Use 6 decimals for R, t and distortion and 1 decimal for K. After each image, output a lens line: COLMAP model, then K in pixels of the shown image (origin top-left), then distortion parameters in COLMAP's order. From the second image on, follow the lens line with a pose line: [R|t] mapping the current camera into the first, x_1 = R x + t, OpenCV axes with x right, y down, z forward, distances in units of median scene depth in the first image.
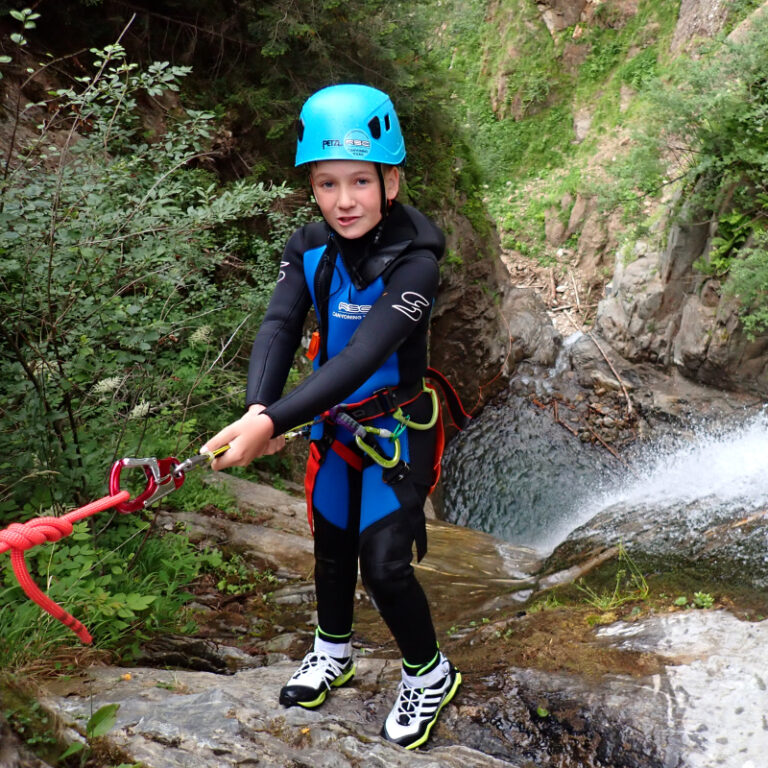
lens RADIAL K [[1113.9, 0, 384.0], [0, 1113.9, 384.0], [0, 0, 1]] dist [0.008449, -0.008035]
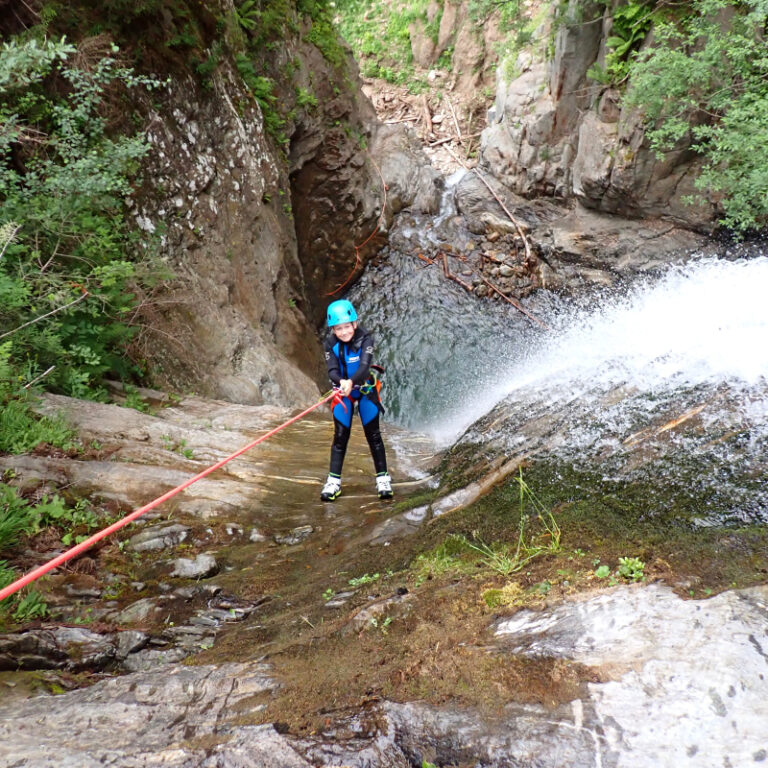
lens RADIAL K [[993.8, 0, 384.0], [0, 993.8, 384.0], [0, 0, 1]] dist [0.004936, -0.006686]
pose [[0.991143, -0.127293, 0.037831, 0.067933], [0.117052, 0.971981, 0.203844, -0.051510], [-0.062719, -0.197611, 0.978272, 0.230589]]
